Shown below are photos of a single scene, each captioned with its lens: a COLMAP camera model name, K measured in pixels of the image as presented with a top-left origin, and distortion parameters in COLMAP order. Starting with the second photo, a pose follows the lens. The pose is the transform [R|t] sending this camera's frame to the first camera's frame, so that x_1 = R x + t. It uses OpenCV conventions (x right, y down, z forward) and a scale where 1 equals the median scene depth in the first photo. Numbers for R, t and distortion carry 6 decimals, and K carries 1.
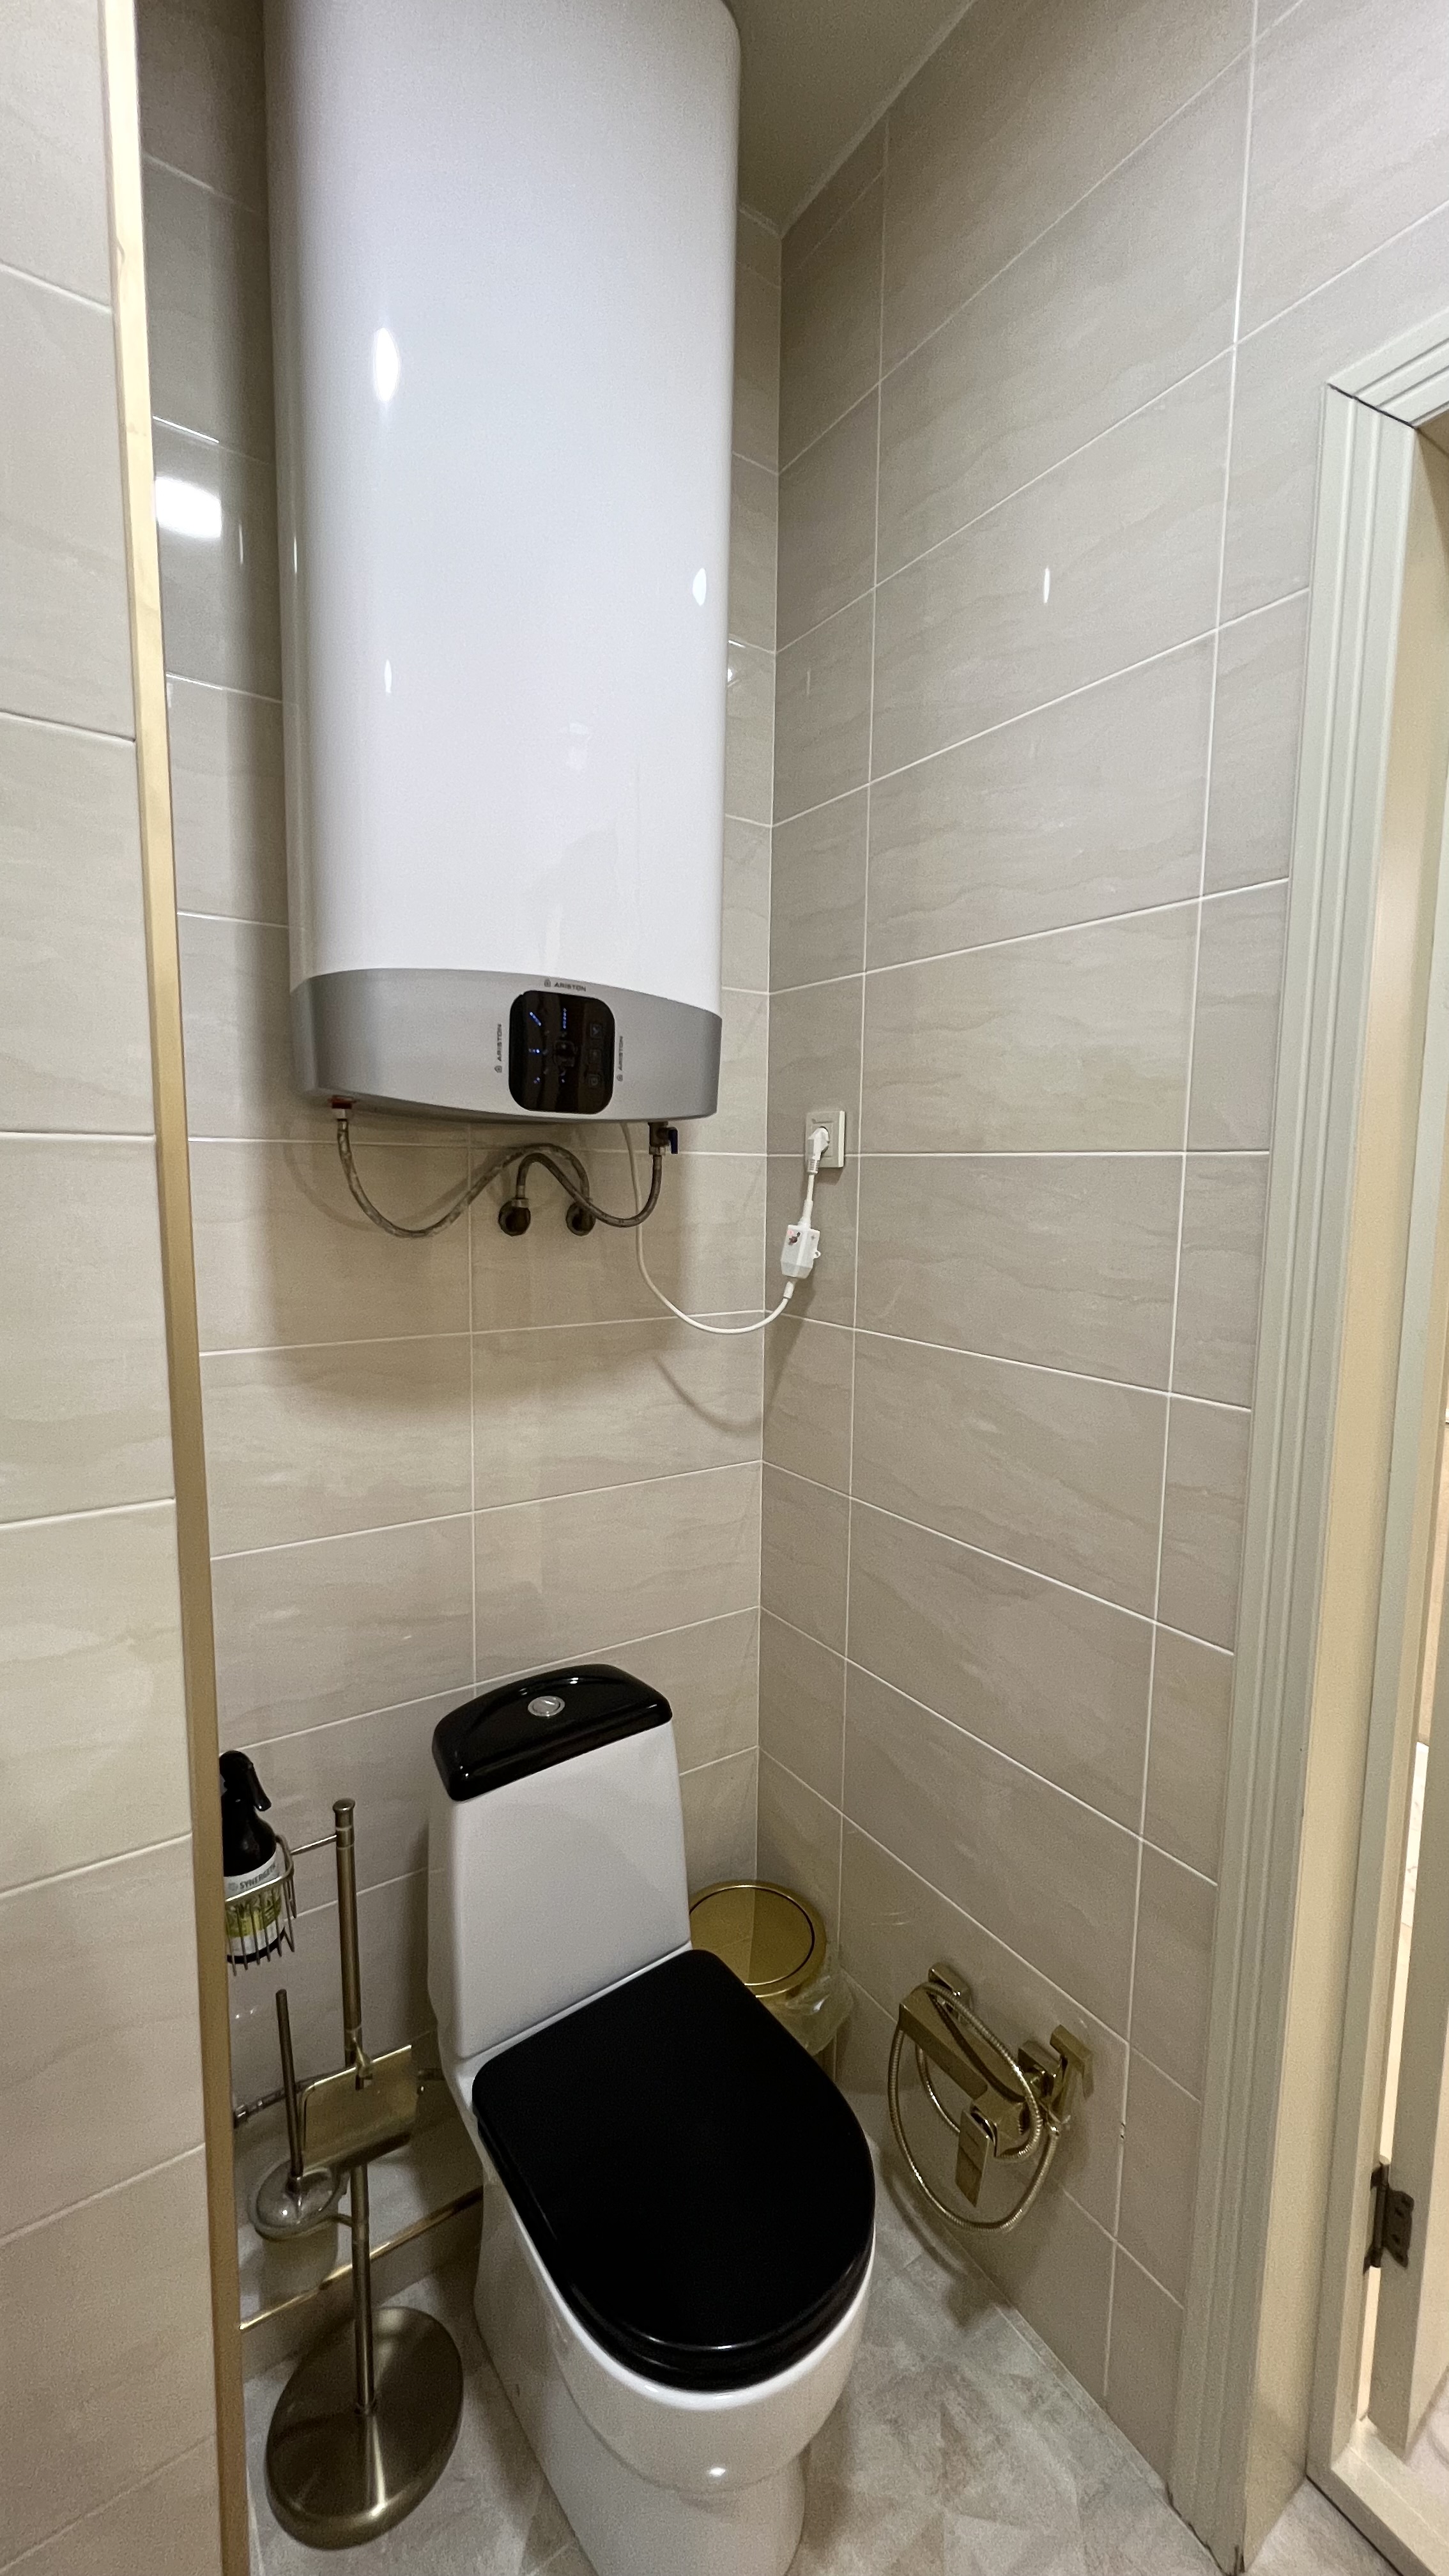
lens RADIAL K [[1025.3, 0, 722.0], [0, 1025.3, 1287.3], [0, 0, 1]] dist [-0.002999, 0.000533]
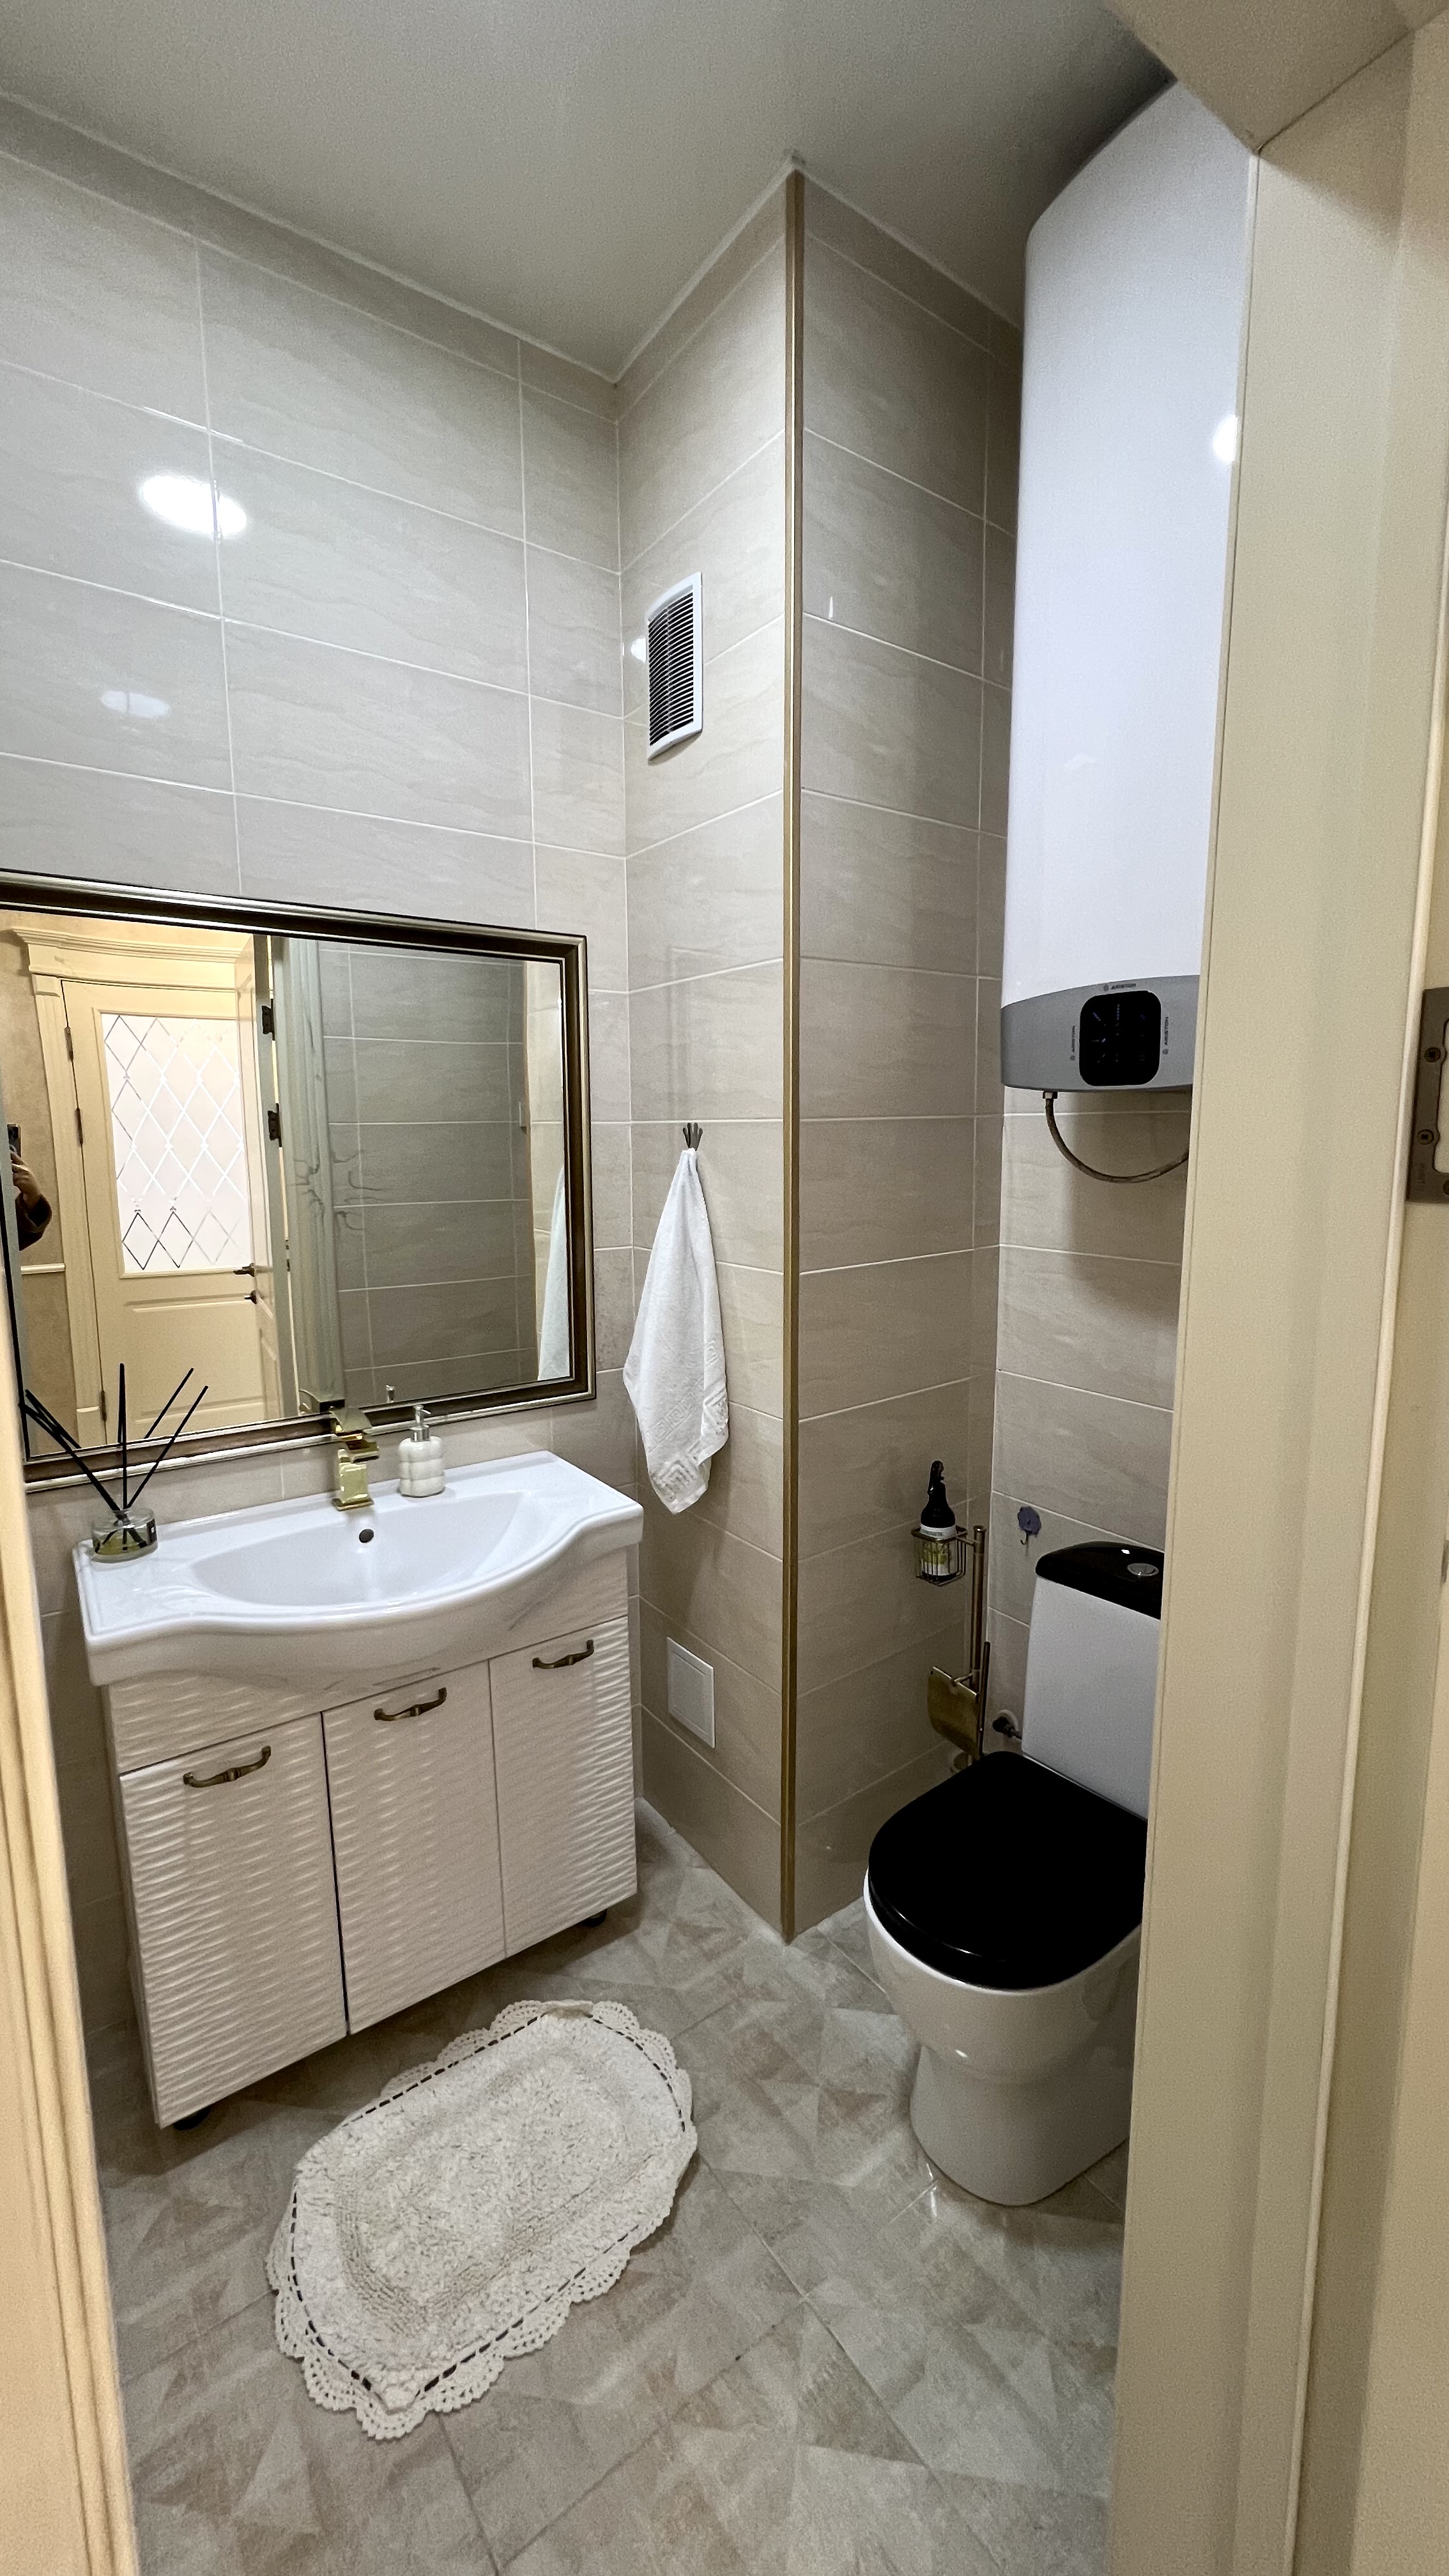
lens RADIAL K [[1025.3, 0, 722.0], [0, 1025.3, 1282.3], [0, 0, 1]] dist [-0.002999, 0.000533]
pose [[0.022463, 0.131634, -0.991044, 1.128158], [-0.109796, 0.985623, 0.128426, -0.036724], [0.993700, 0.105928, 0.036593, 0.478989]]
